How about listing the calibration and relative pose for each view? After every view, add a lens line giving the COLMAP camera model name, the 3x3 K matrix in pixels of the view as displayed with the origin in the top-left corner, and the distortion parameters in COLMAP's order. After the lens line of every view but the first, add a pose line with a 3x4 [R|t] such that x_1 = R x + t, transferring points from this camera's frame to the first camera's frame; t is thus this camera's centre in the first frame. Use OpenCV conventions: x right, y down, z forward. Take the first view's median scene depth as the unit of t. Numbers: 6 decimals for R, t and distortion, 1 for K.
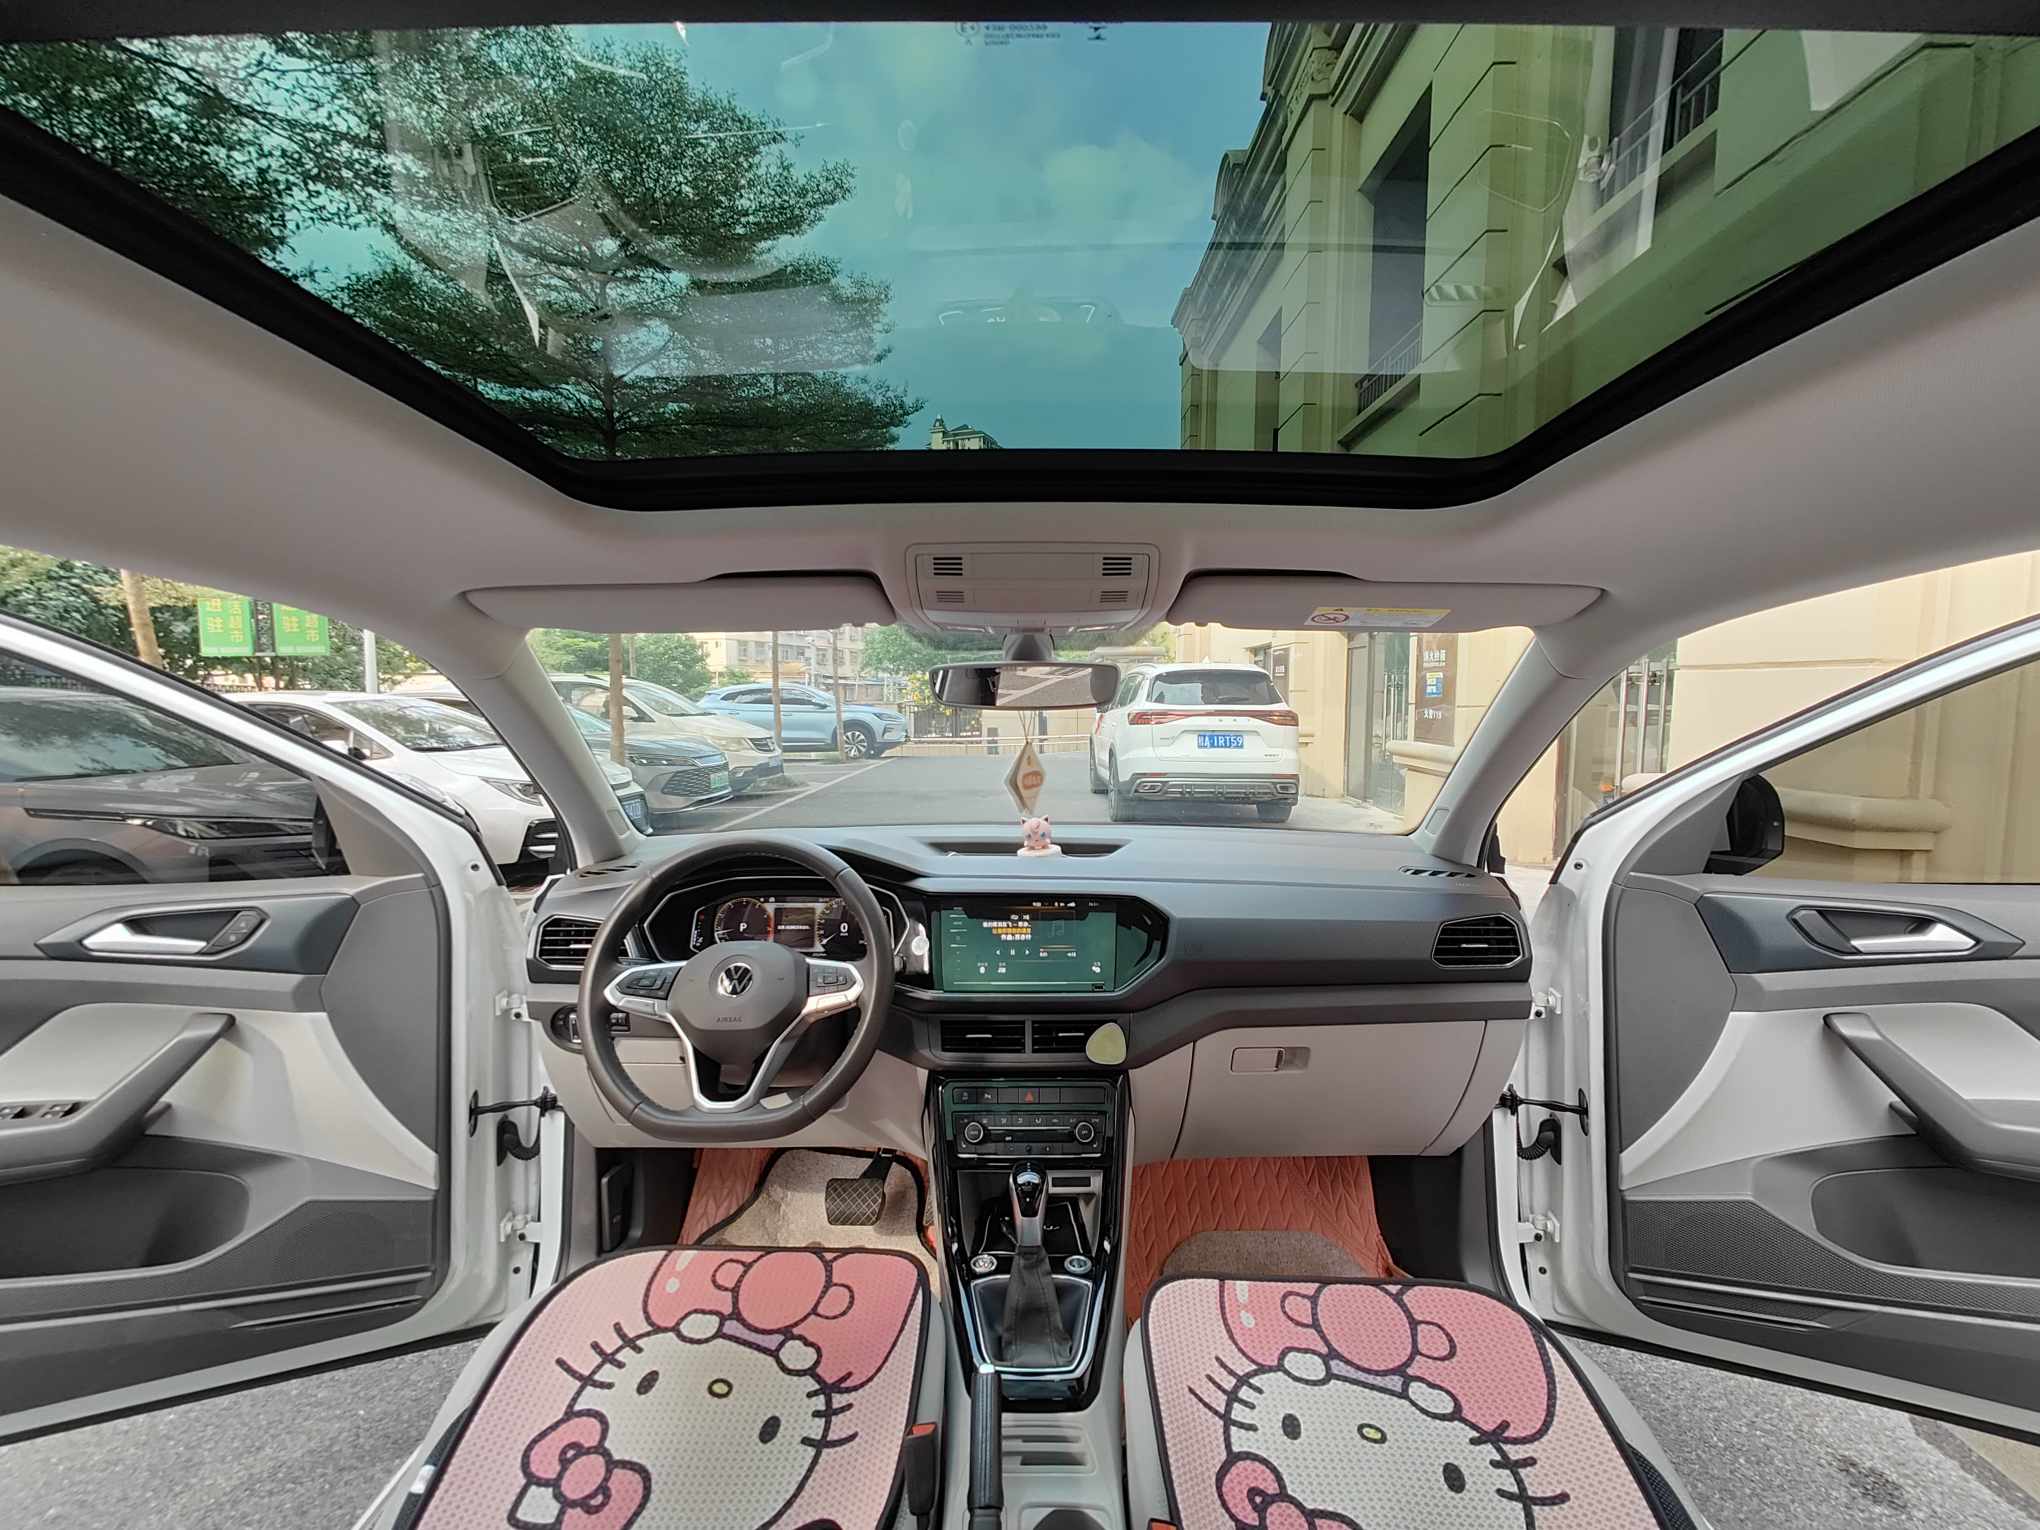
lens RADIAL K [[874.5, 0, 1020.0], [0, 874.5, 765.0], [0, 0, 1]] dist [0.003729, 0.000567]
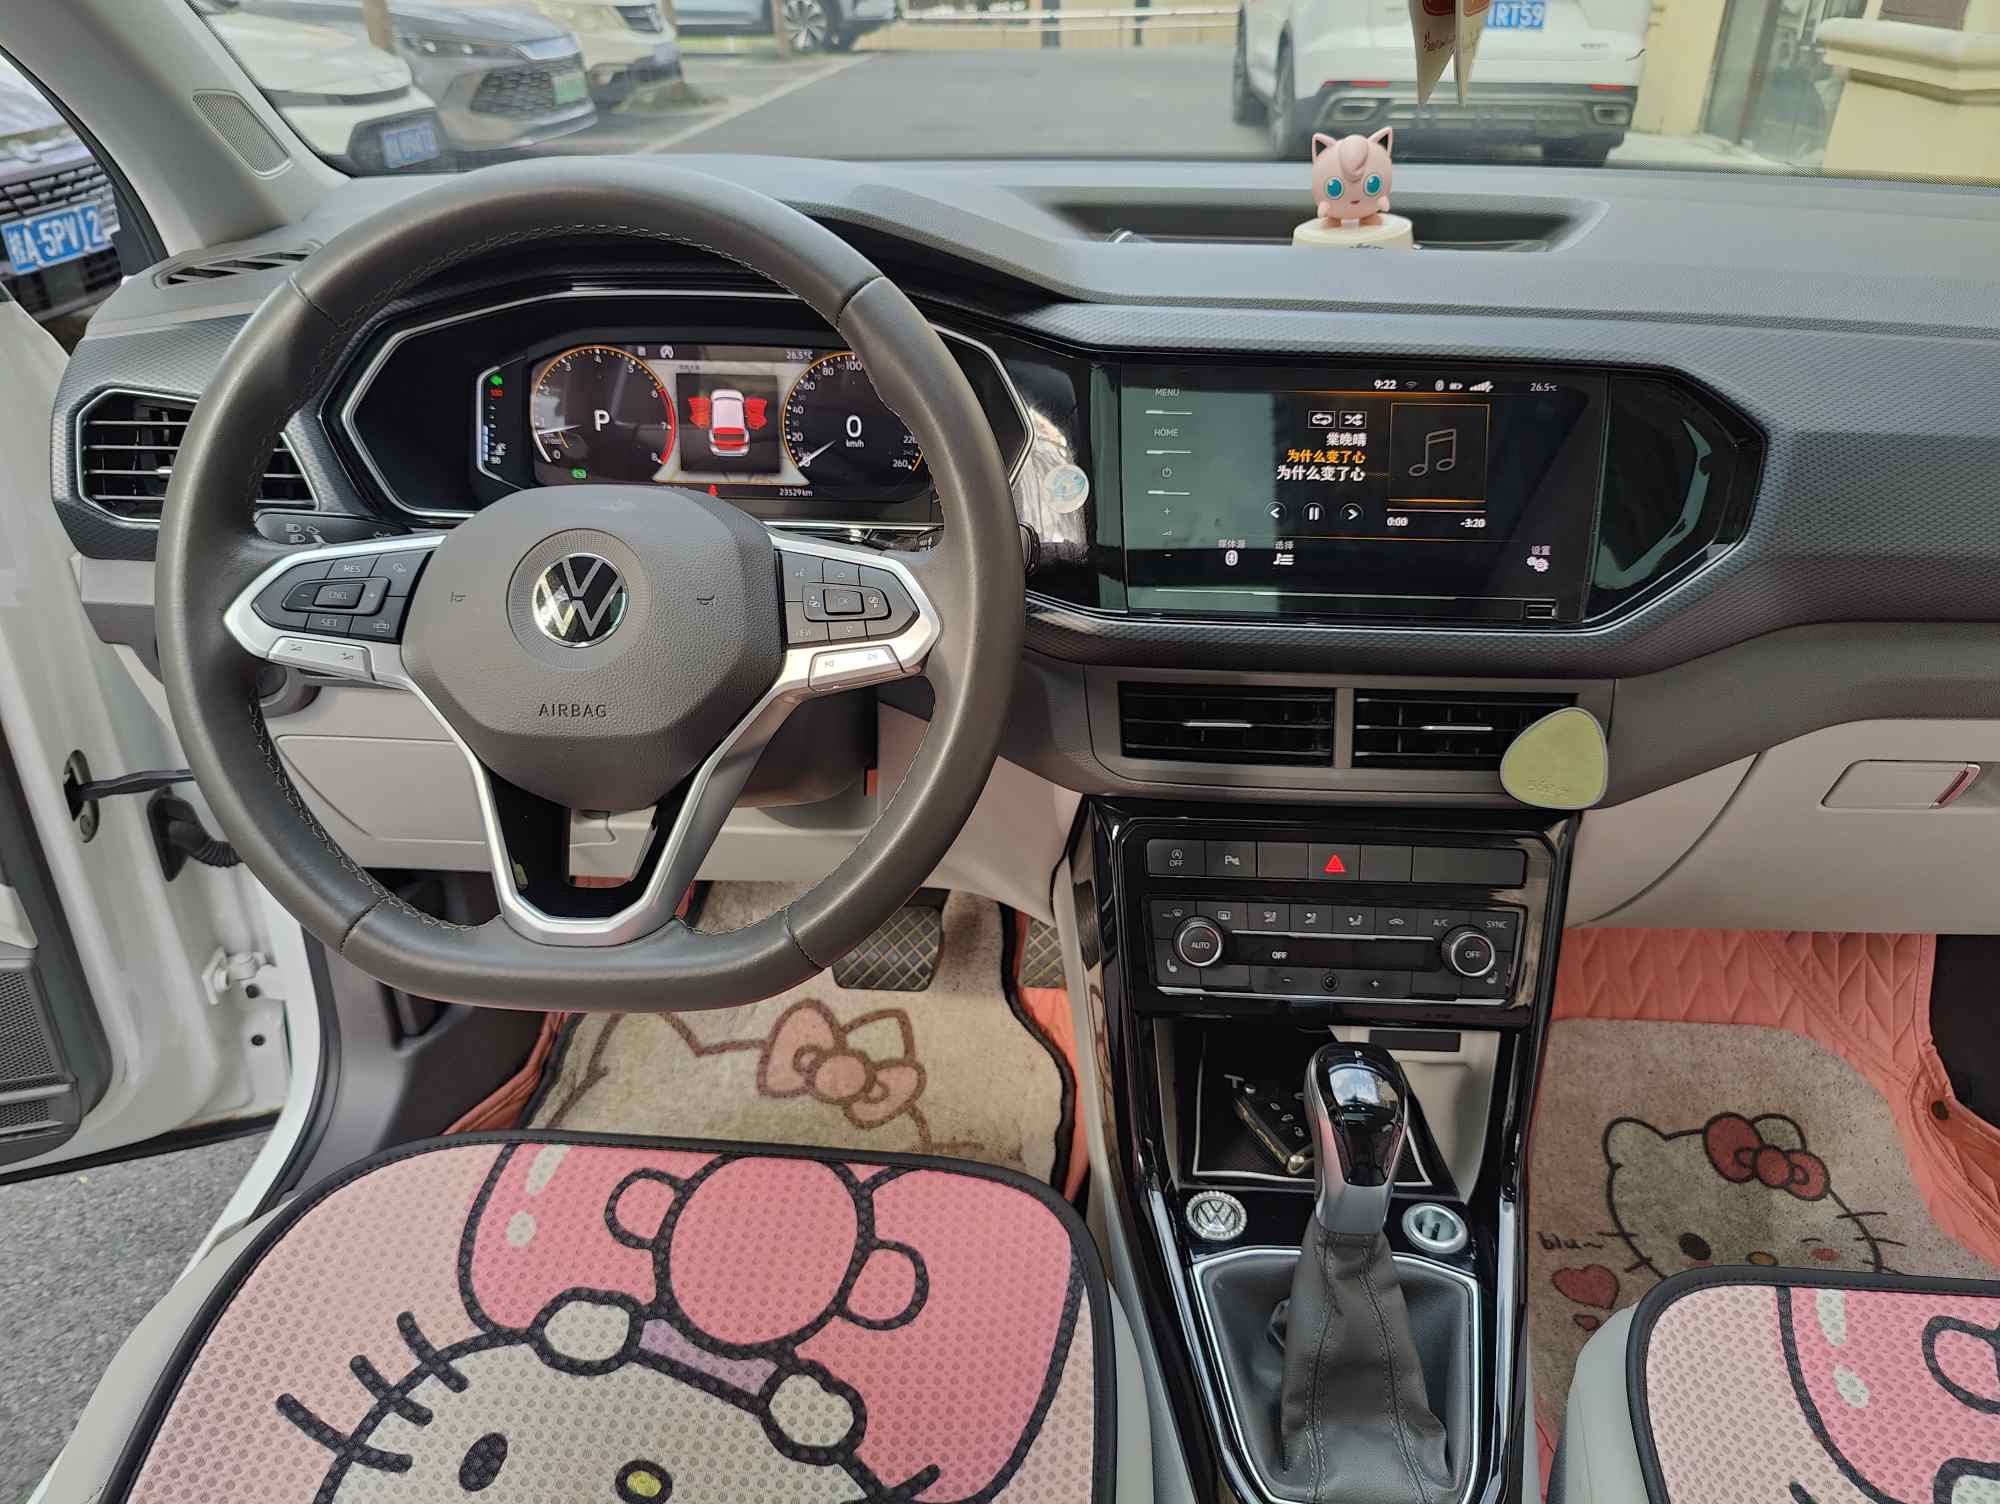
lens RADIAL K [[1412.6, 0, 1020.7], [0, 1412.6, 693.1], [0, 0, 1]] dist [0.035146, -0.054778]
pose [[0.998756, 0.028516, -0.040901, -0.115862], [-0.009631, 0.915193, 0.402901, 0.045232], [0.048922, -0.402006, 0.914329, 0.445566]]
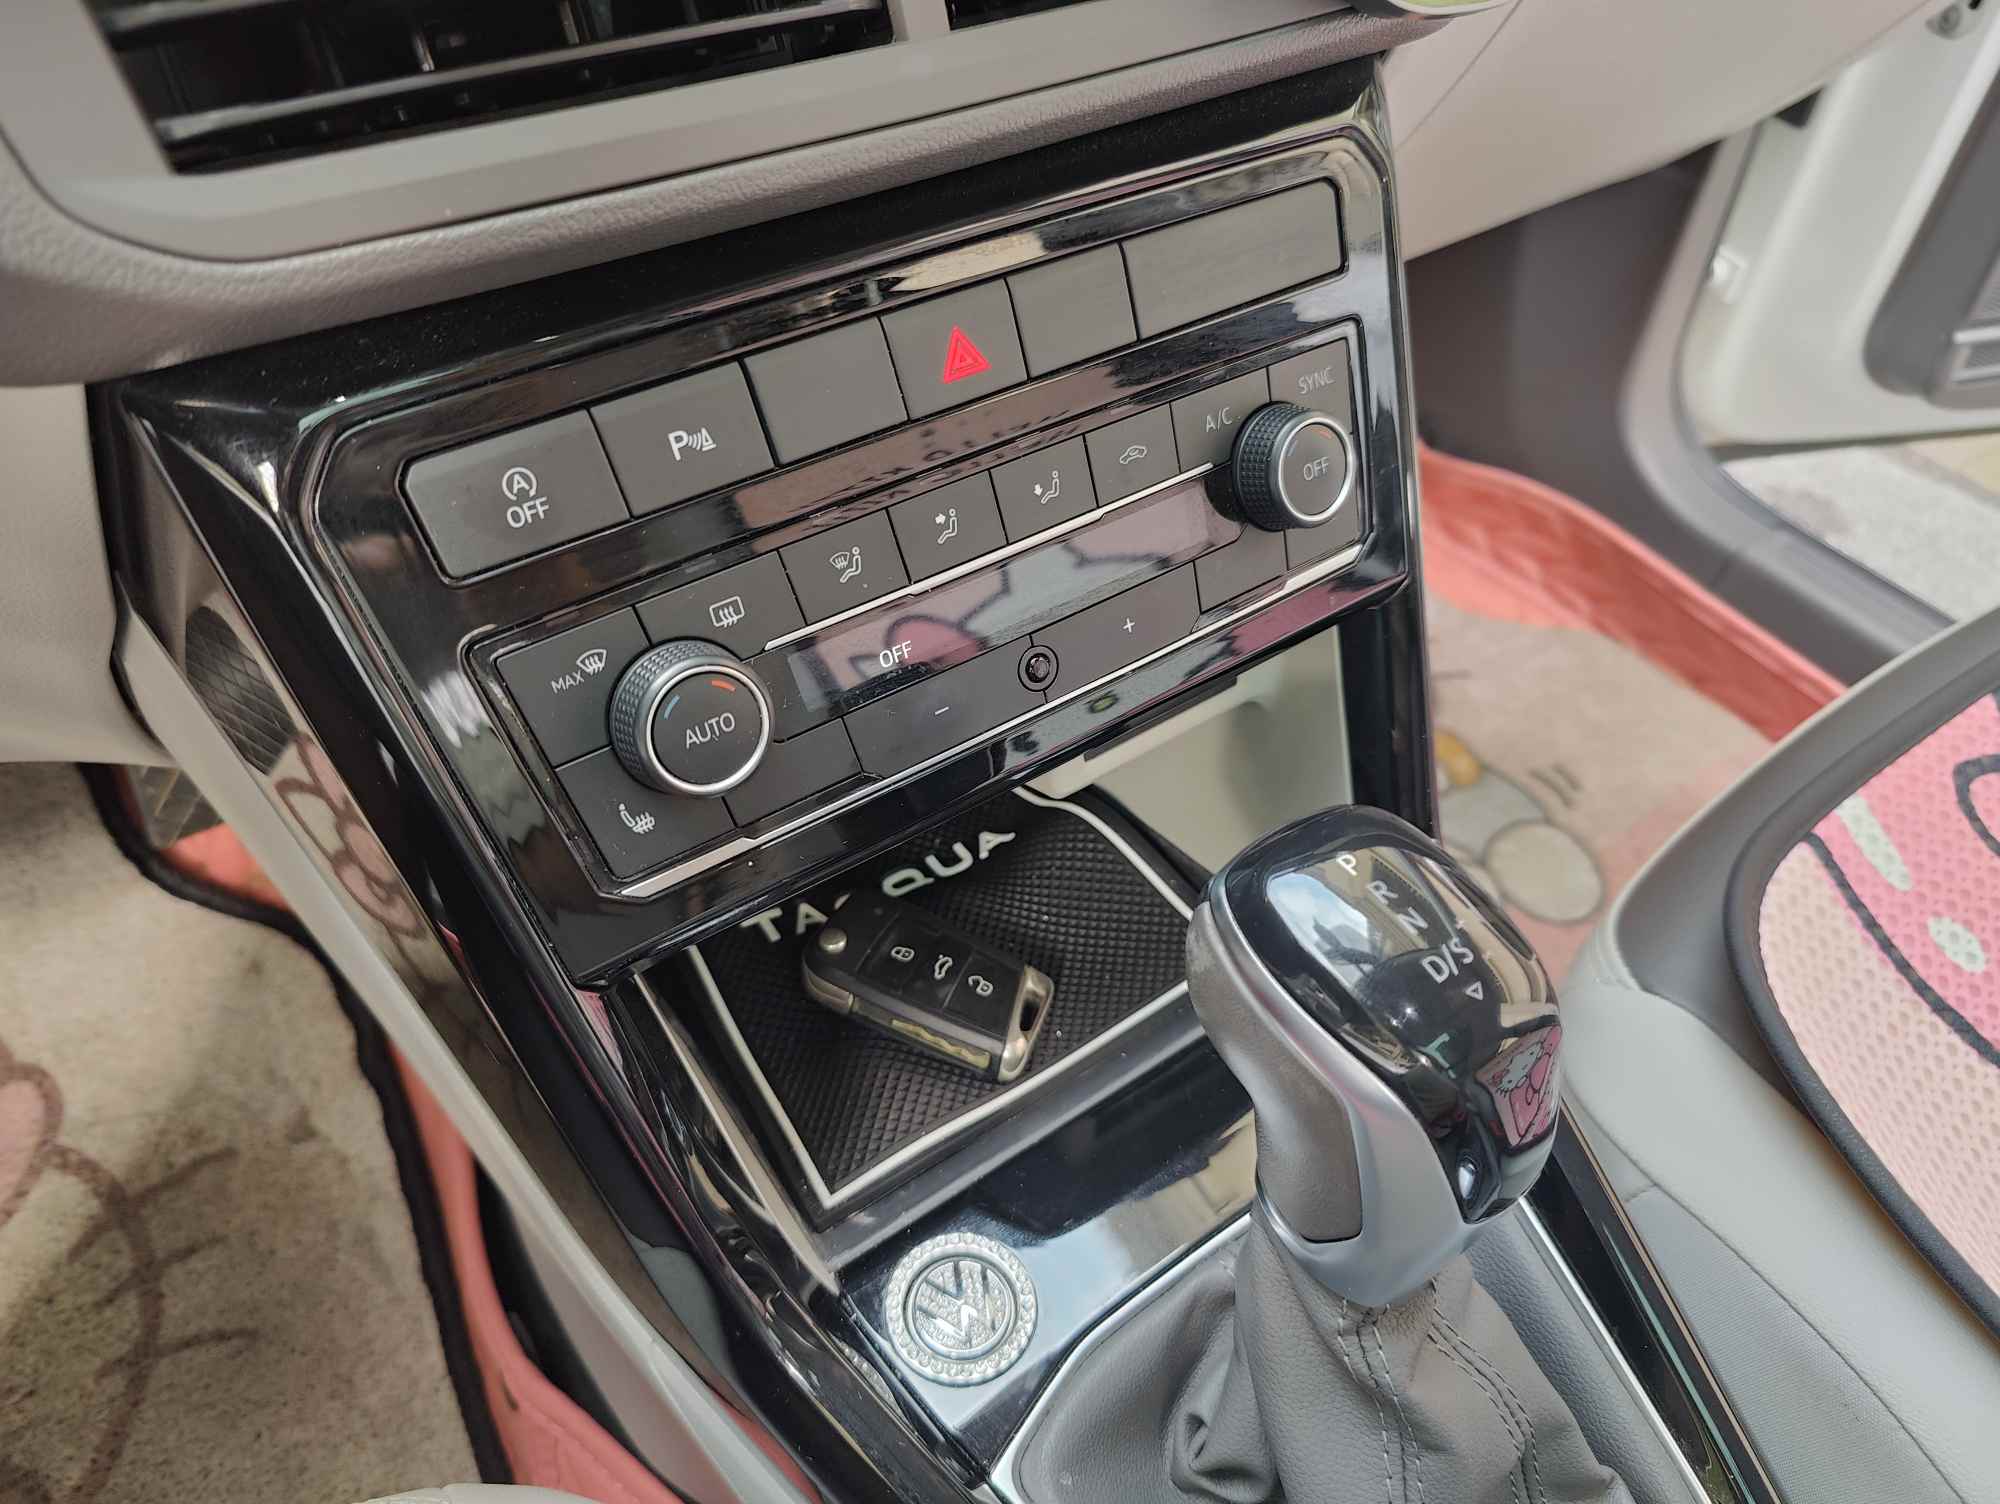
lens RADIAL K [[1456.9, 0, 1026.8], [0, 1456.9, 751.0], [0, 0, 1]] dist [-0.007268, -0.003919]
pose [[0.807016, -0.393678, 0.440162, -0.114254], [-0.014460, 0.731972, 0.681182, 0.281949], [-0.590352, -0.556089, 0.585020, 0.866911]]
